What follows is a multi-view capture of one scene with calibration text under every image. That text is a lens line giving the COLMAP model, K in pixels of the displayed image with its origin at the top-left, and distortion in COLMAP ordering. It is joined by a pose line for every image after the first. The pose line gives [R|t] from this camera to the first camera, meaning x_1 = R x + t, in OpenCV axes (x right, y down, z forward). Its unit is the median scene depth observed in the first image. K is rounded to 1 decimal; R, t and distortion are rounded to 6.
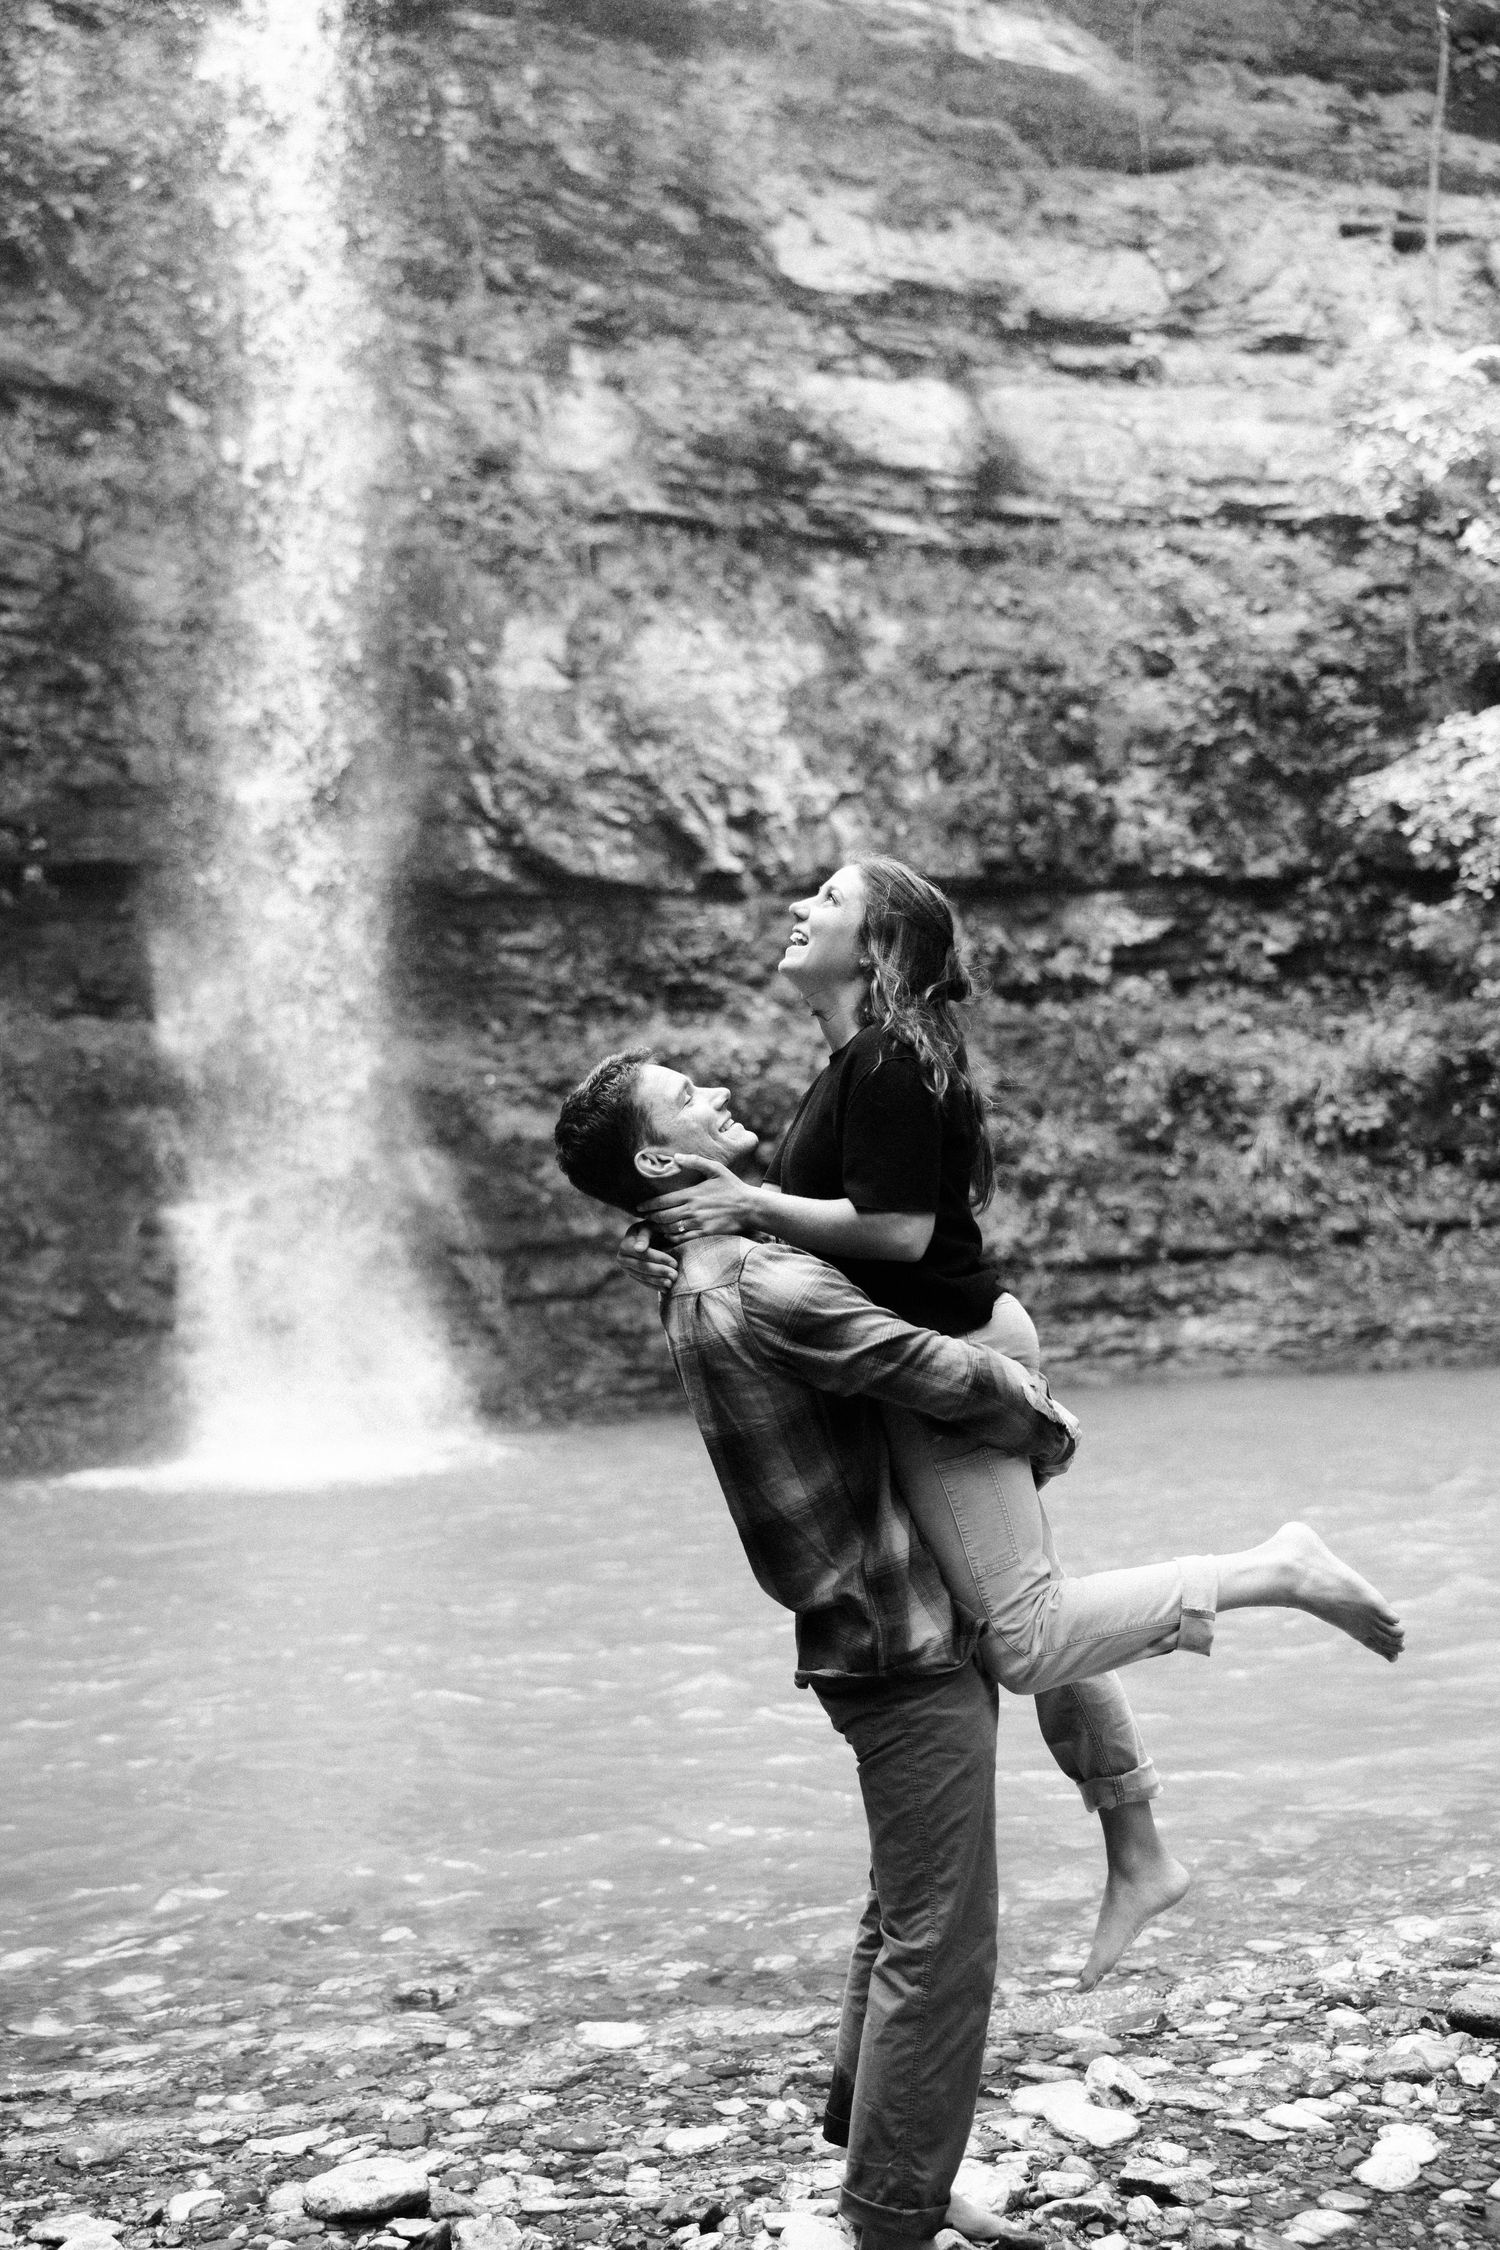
lens RADIAL K [[2403.2, 0, 733.5], [0, 2403.2, 1125.7], [0, 0, 1]] dist [0.007885, 0.006164]
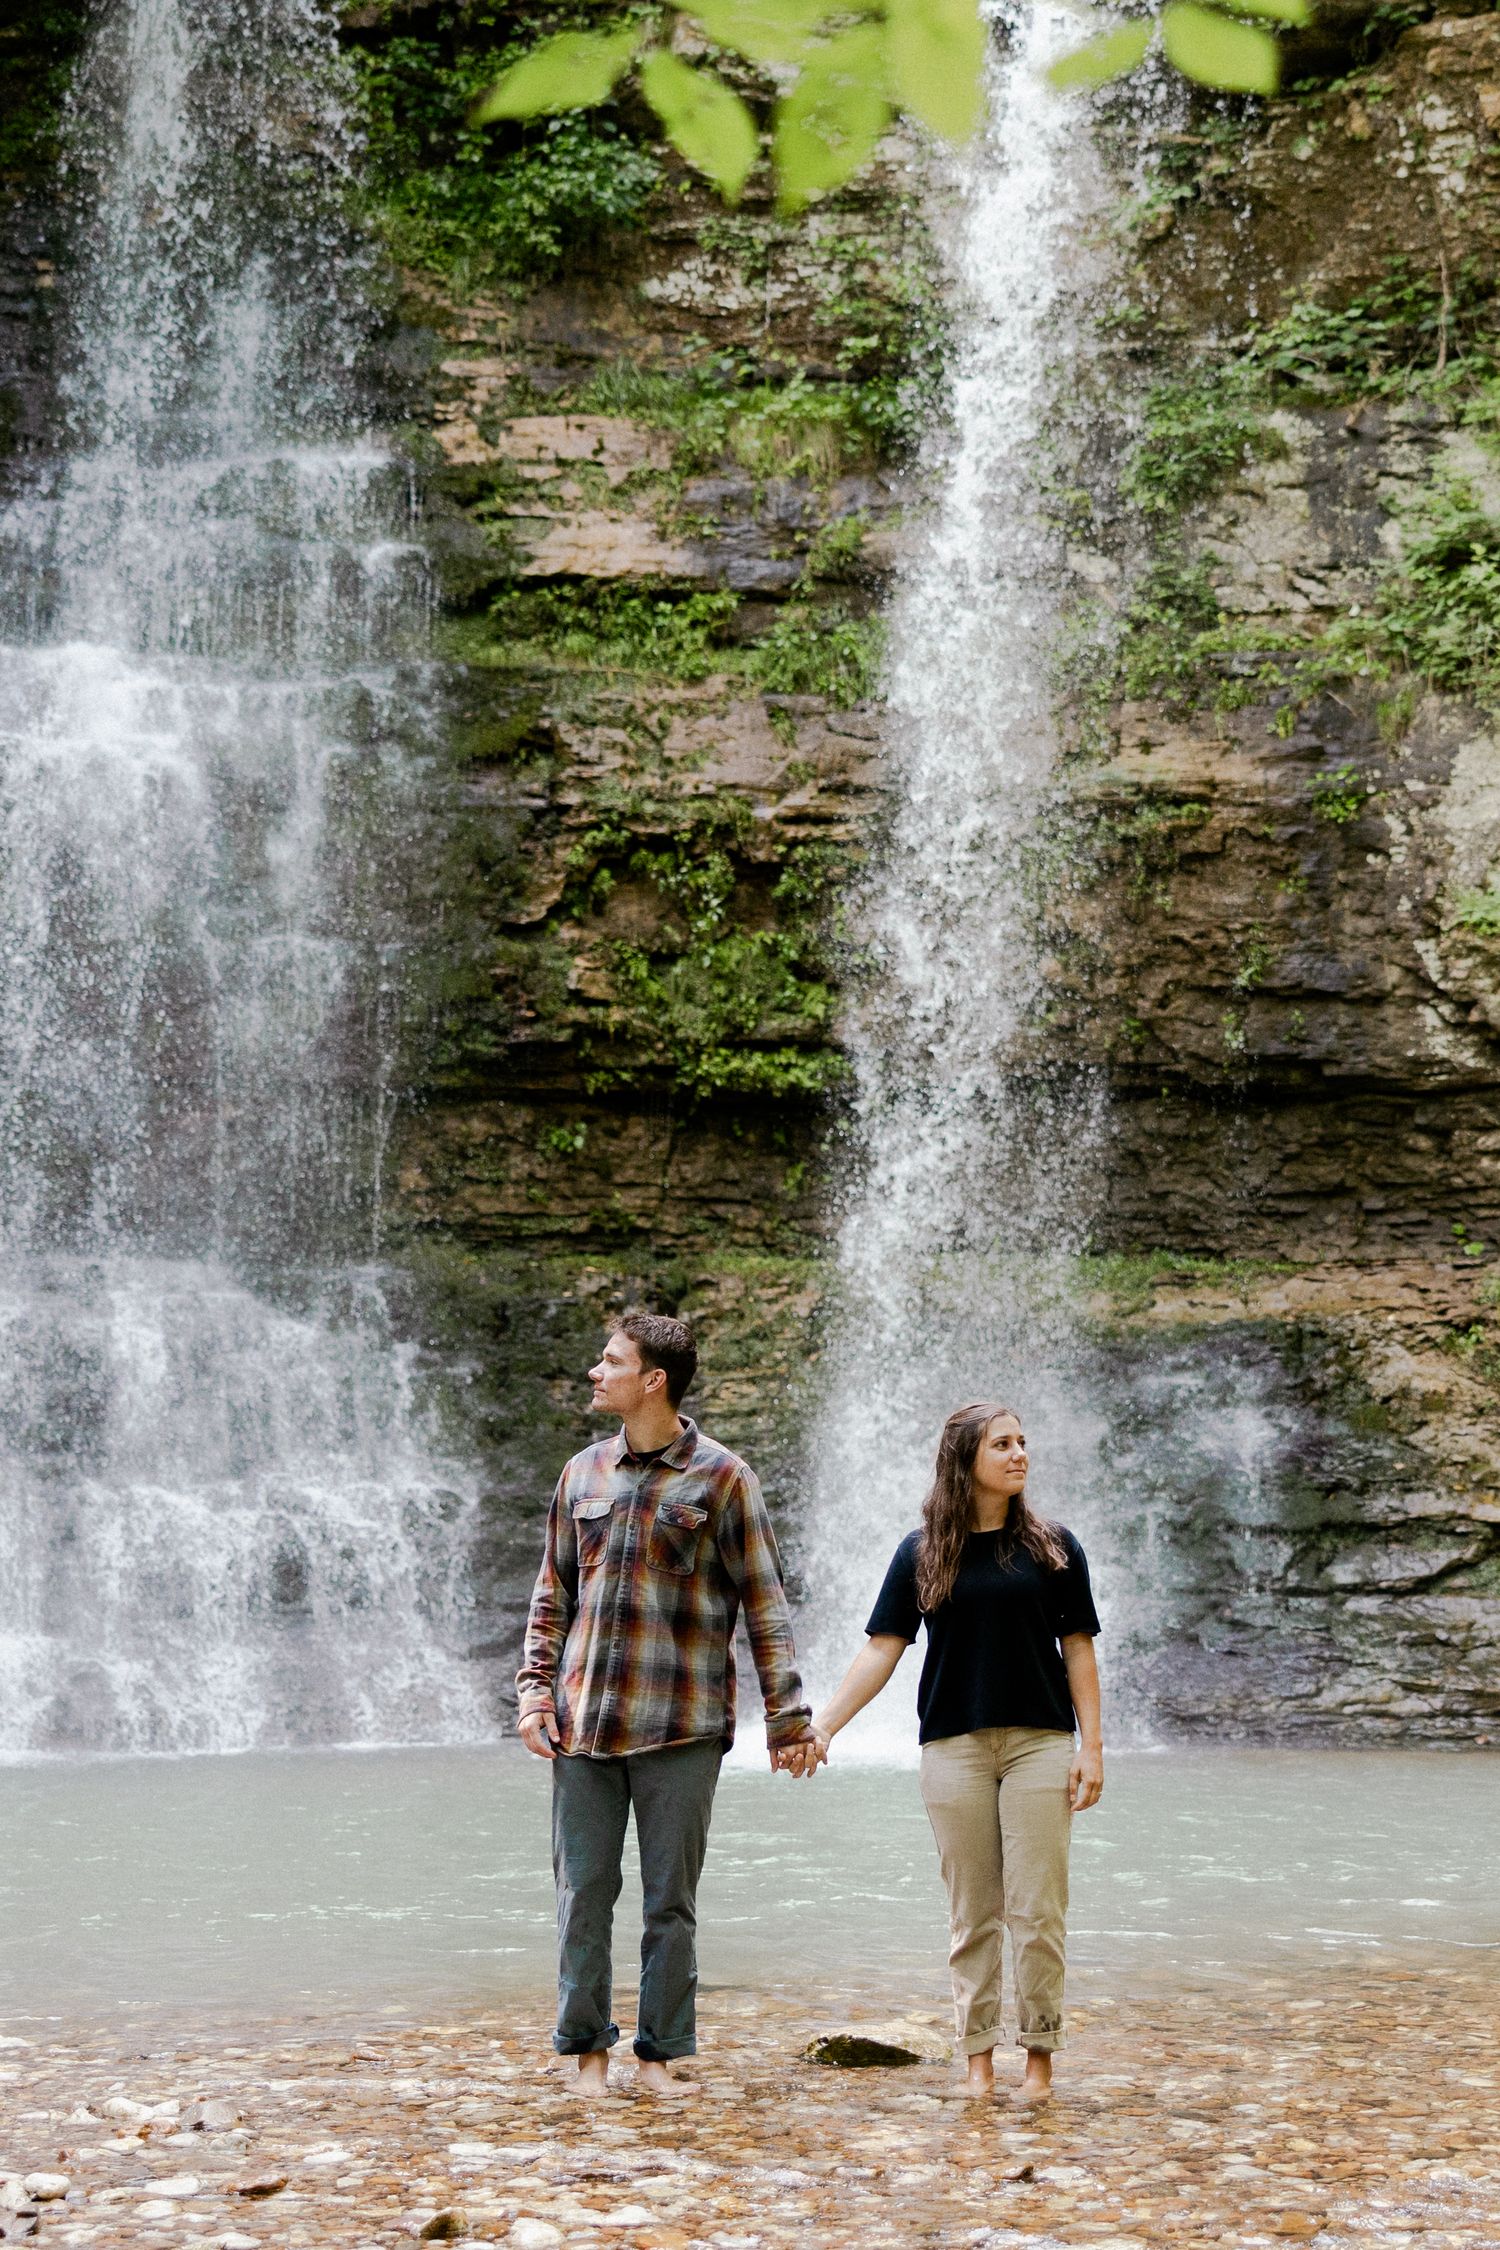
lens RADIAL K [[3232.1, 0, 900.1], [0, 3232.1, 1113.8], [0, 0, 1]] dist [0.016333, 0.025645]
pose [[0.748582, -0.051137, -0.661067, 0.456579], [-0.002990, 0.996751, -0.080490, 0.000327], [0.663035, 0.062230, 0.745997, 0.072144]]
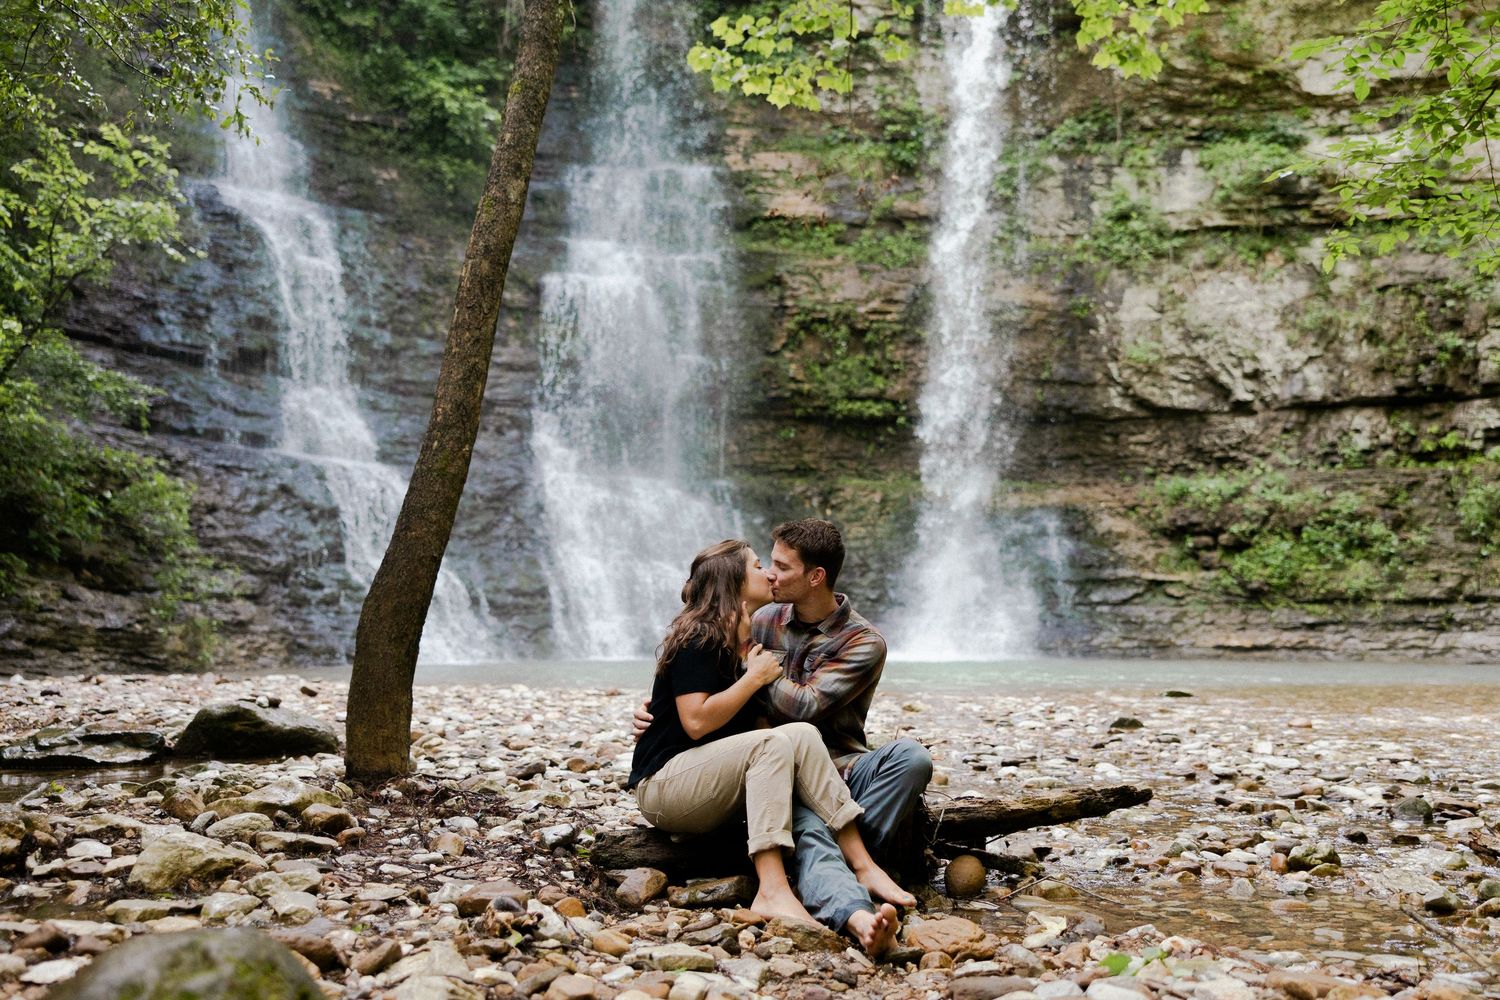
lens RADIAL K [[1455.6, 0, 797.9], [0, 1455.6, 465.0], [0, 0, 1]] dist [0.014802, 0.009278]
pose [[0.791602, -0.024362, -0.610551, 0.442803], [-0.010464, 0.998518, -0.053409, 0.016715], [0.610948, 0.048668, 0.790174, -0.184827]]
